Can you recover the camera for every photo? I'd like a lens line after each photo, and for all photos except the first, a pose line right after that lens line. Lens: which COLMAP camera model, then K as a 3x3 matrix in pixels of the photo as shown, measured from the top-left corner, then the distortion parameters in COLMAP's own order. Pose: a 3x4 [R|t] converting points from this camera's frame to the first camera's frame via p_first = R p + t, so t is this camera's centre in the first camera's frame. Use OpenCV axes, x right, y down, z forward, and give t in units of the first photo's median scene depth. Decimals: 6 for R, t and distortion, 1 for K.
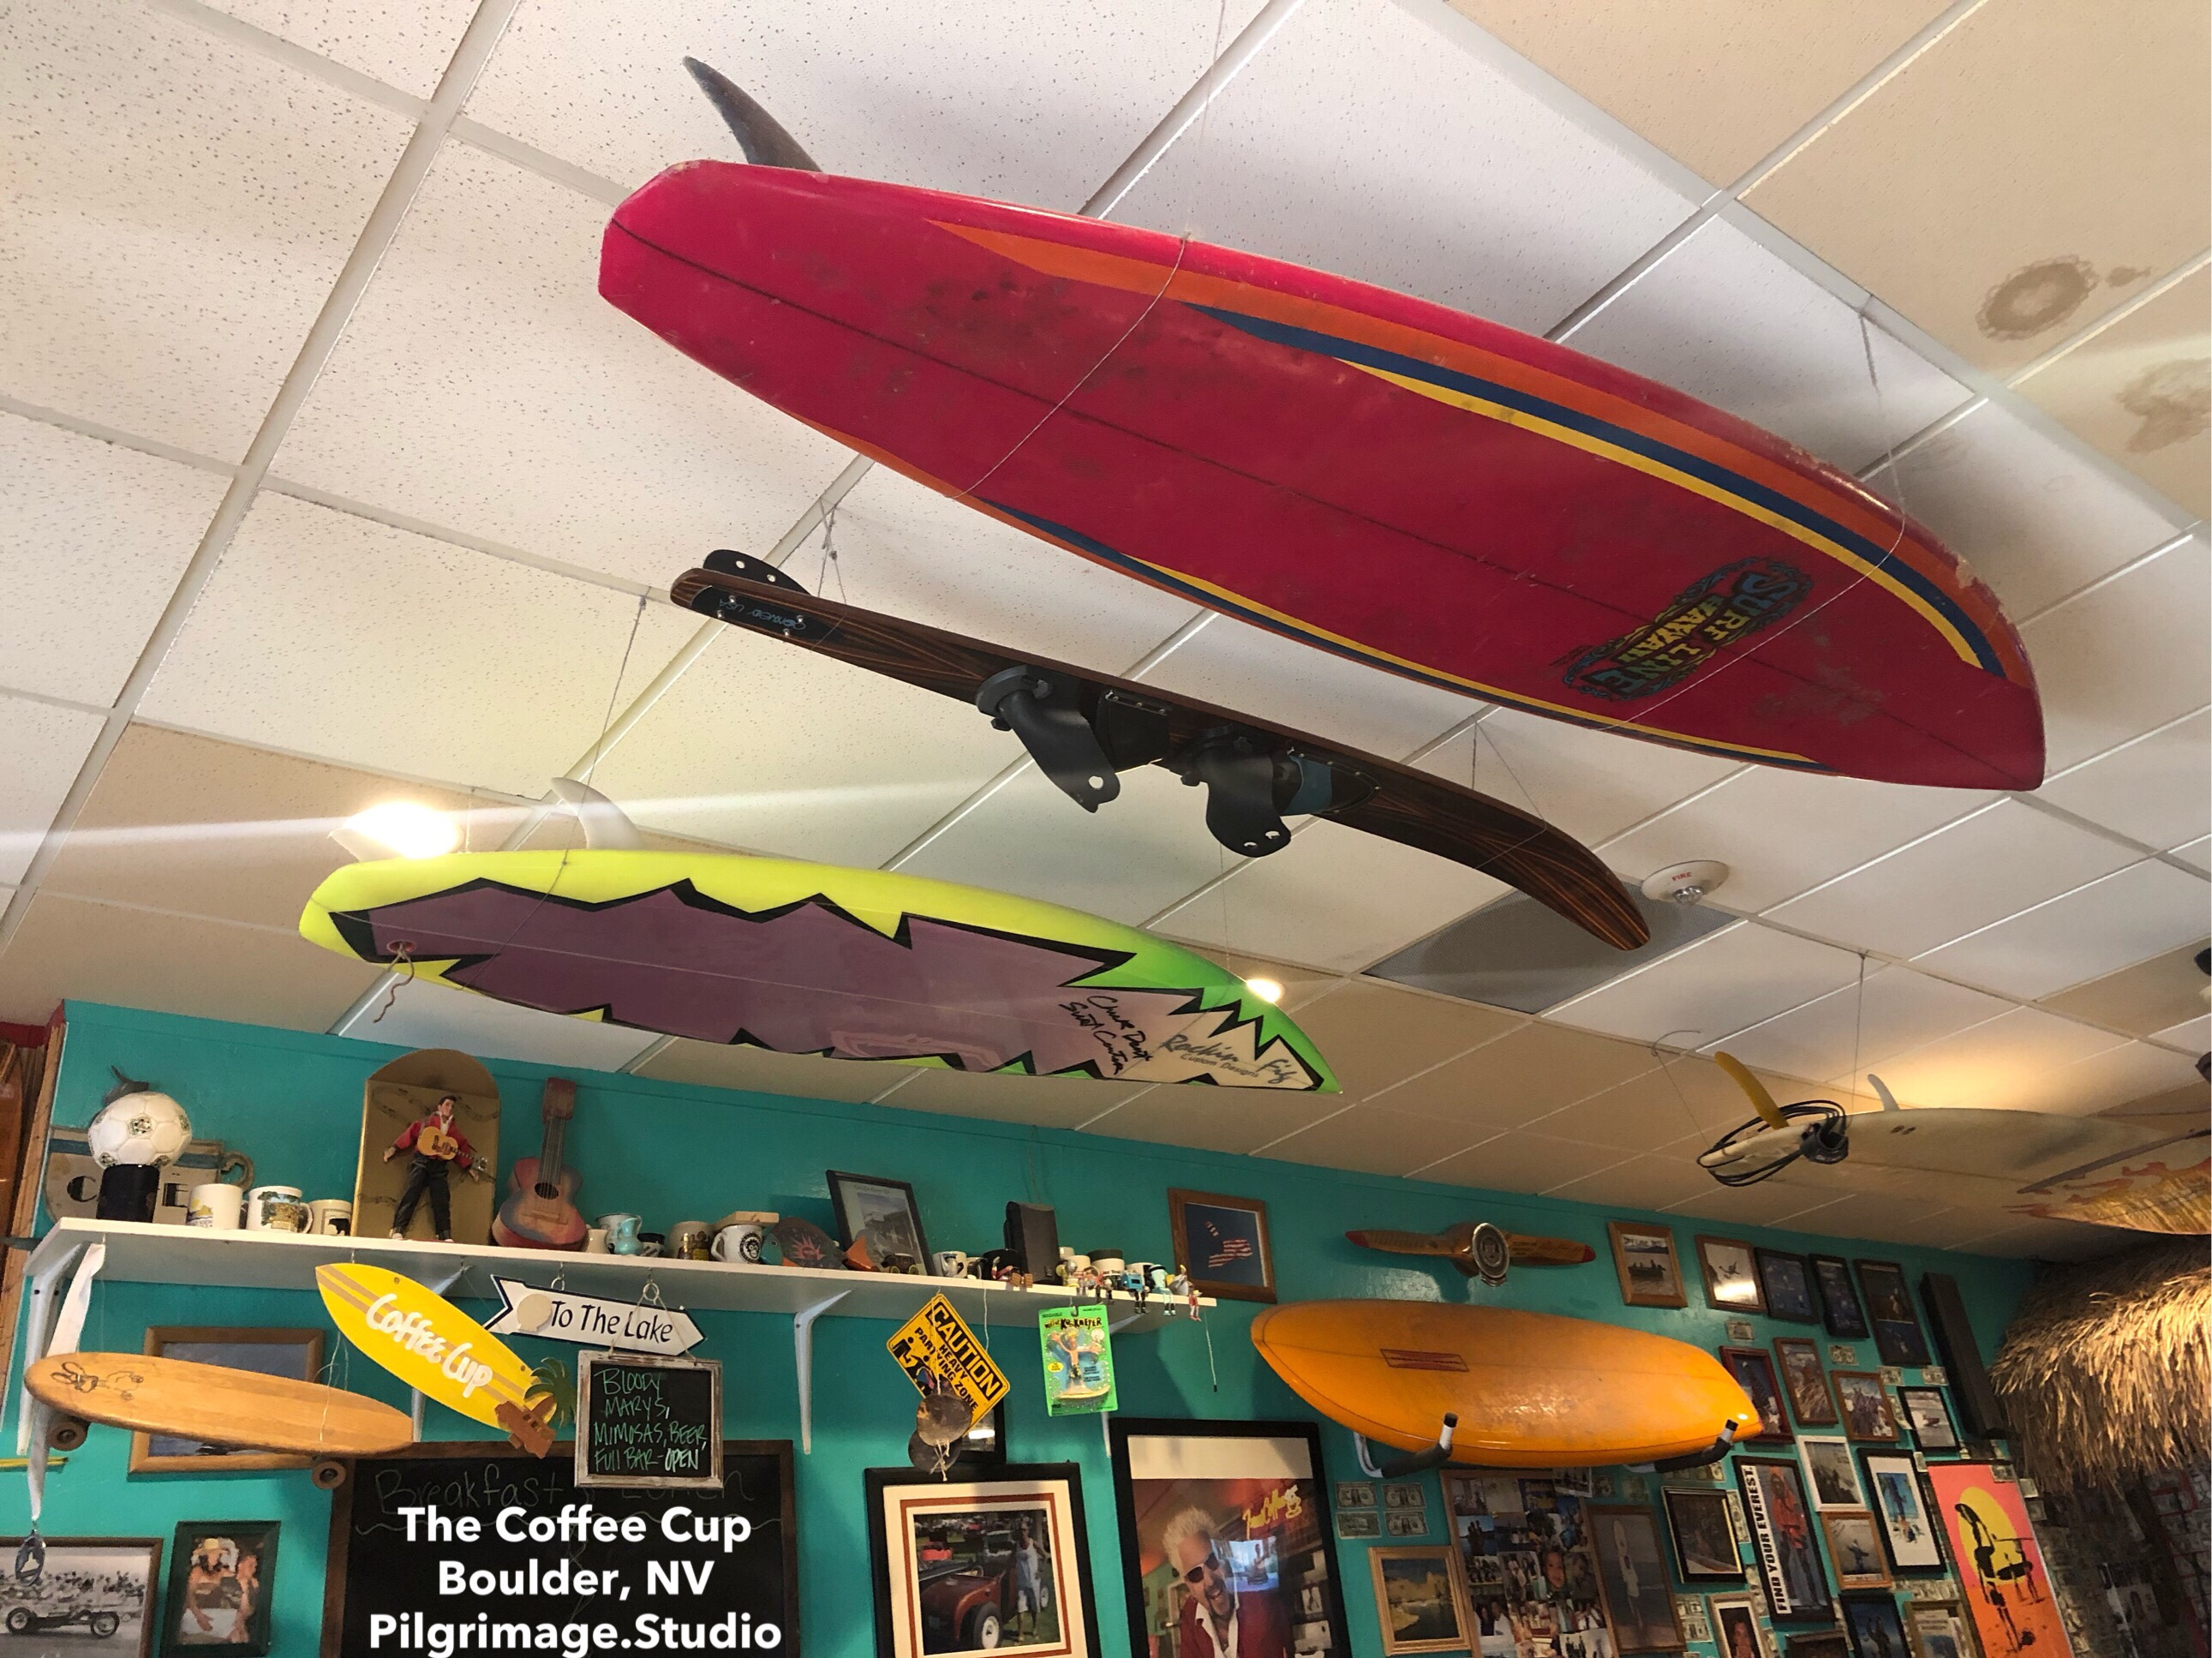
lens RADIAL K [[1821.4, 0, 1099.4], [0, 1821.4, 831.0], [0, 0, 1]] dist [0.005362, 0.005227]
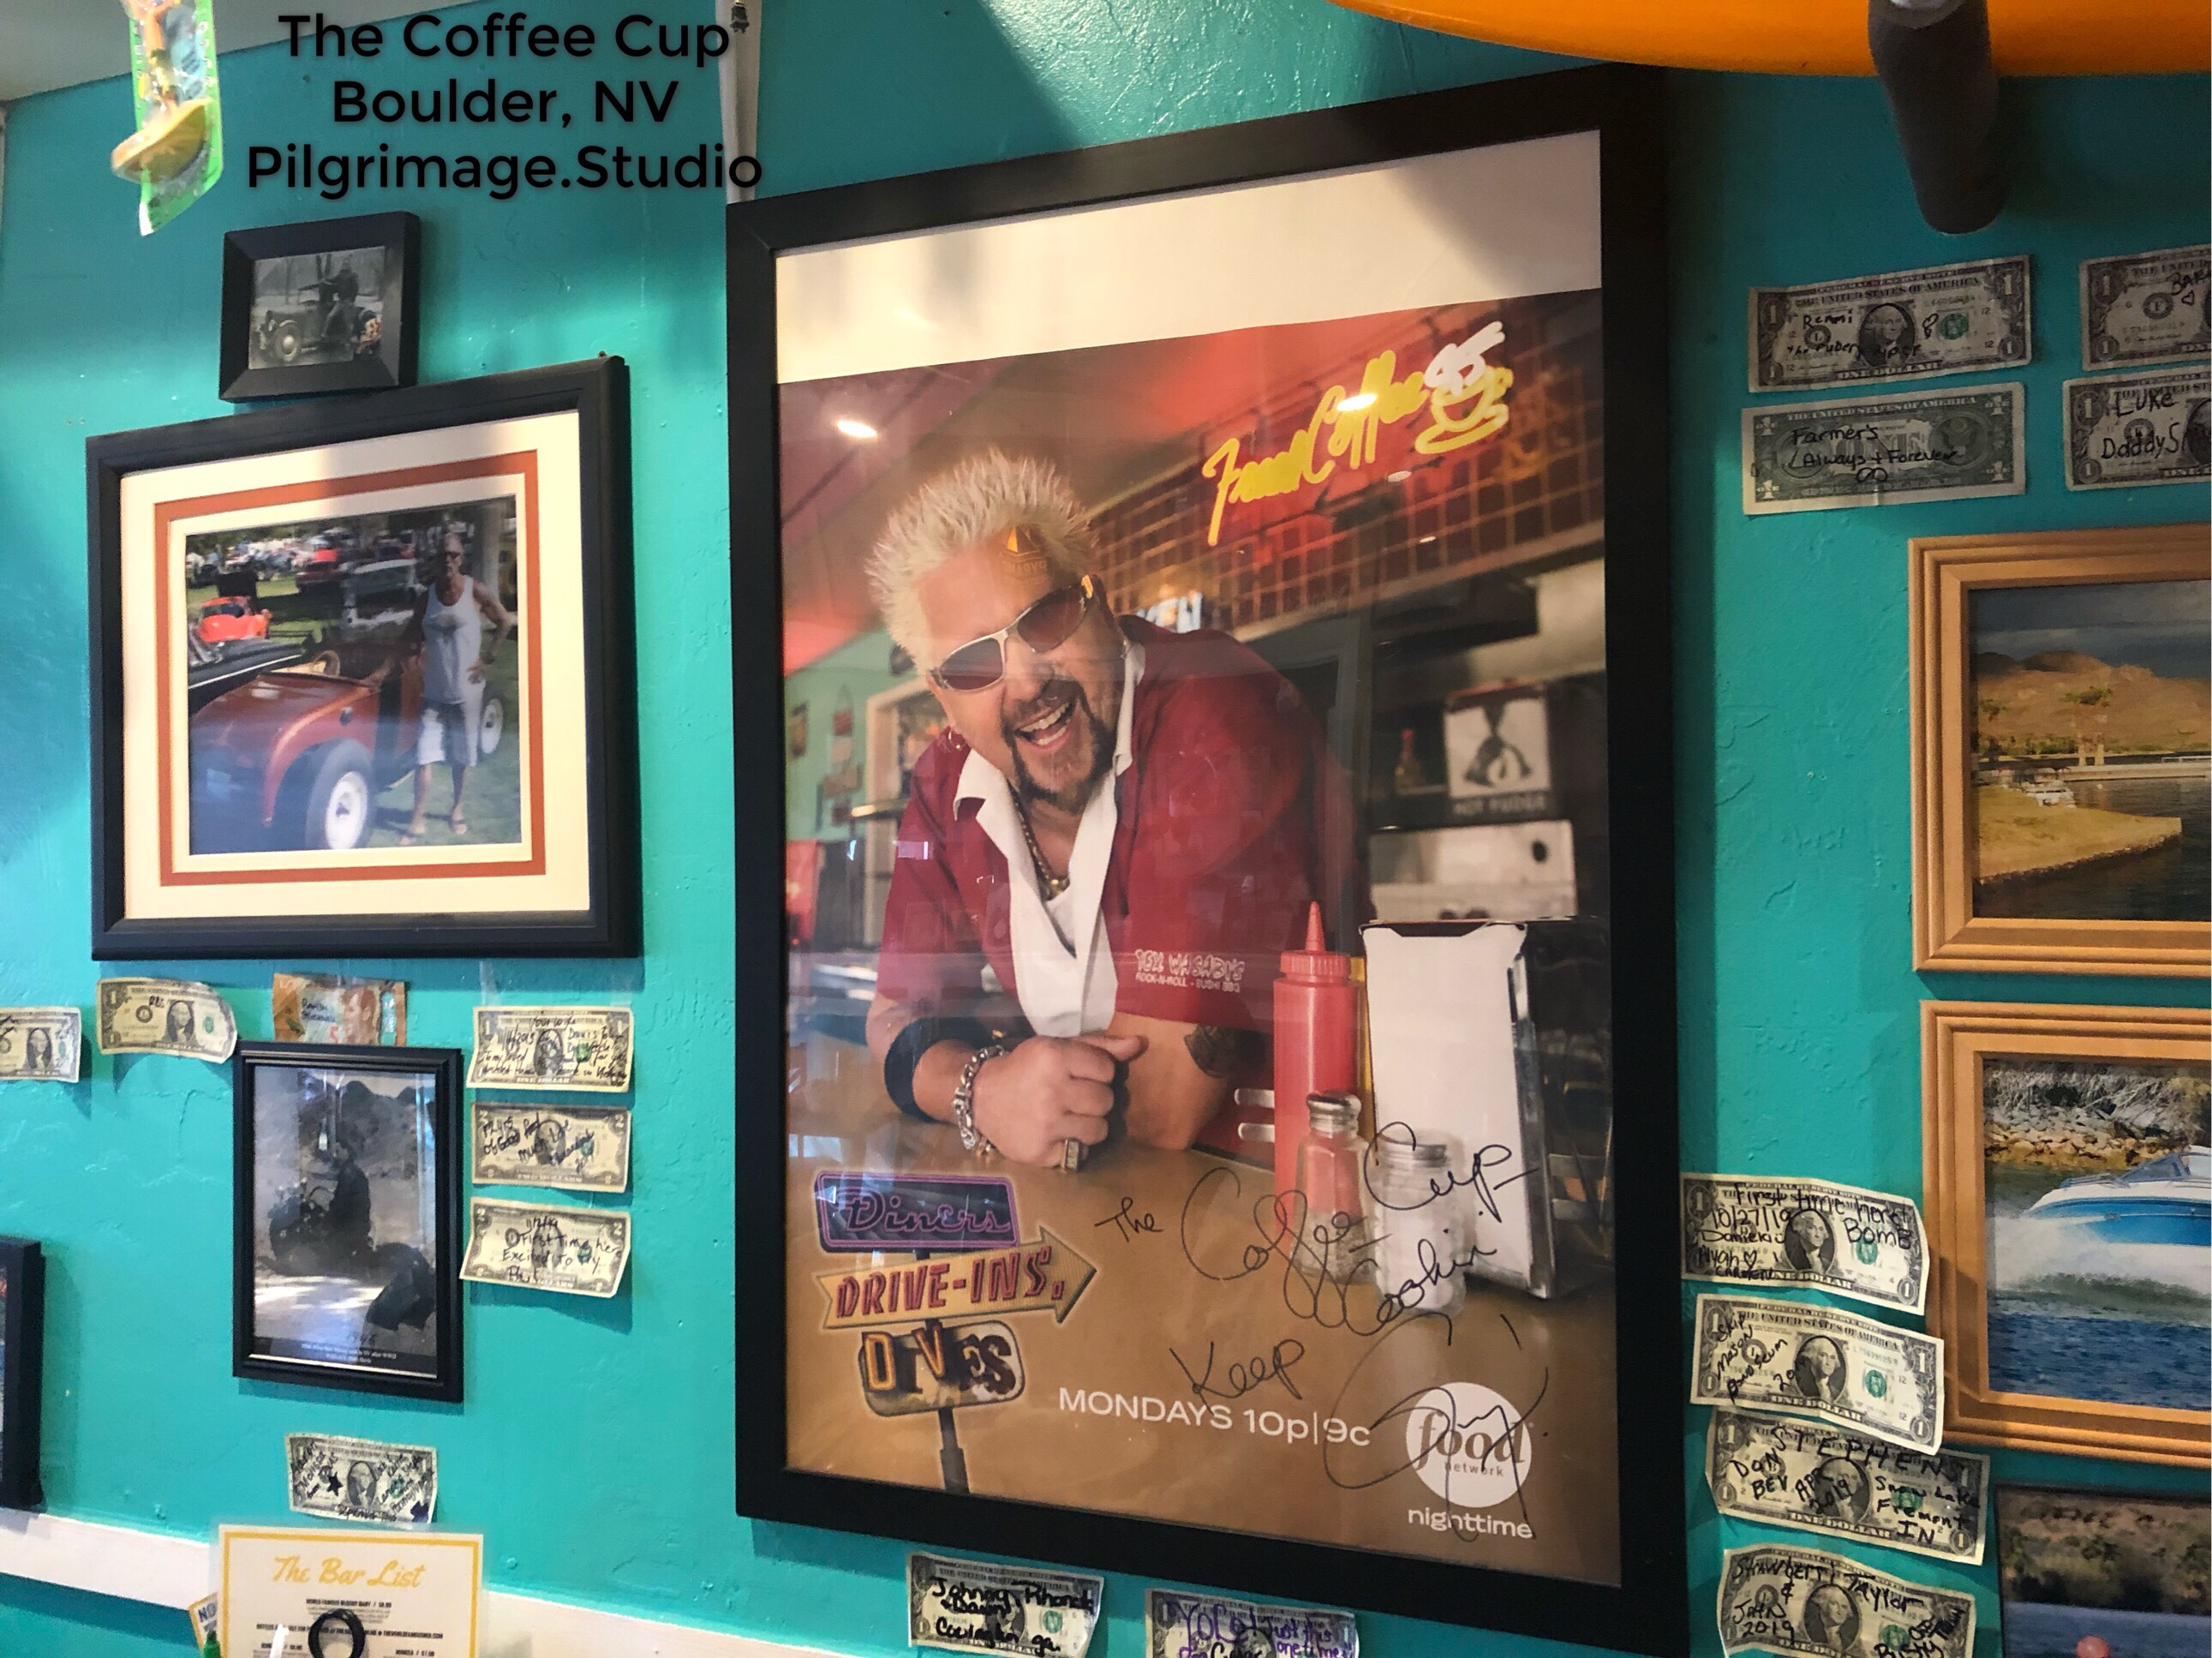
lens RADIAL K [[1821.4, 0, 1106.1], [0, 1821.4, 828.5], [0, 0, 1]] dist [0.005362, 0.005227]
pose [[0.506455, 0.103207, -0.856068, 0.329414], [0.356223, 0.879085, 0.316725, 0.348641], [0.785245, -0.465358, 0.408452, 0.893189]]
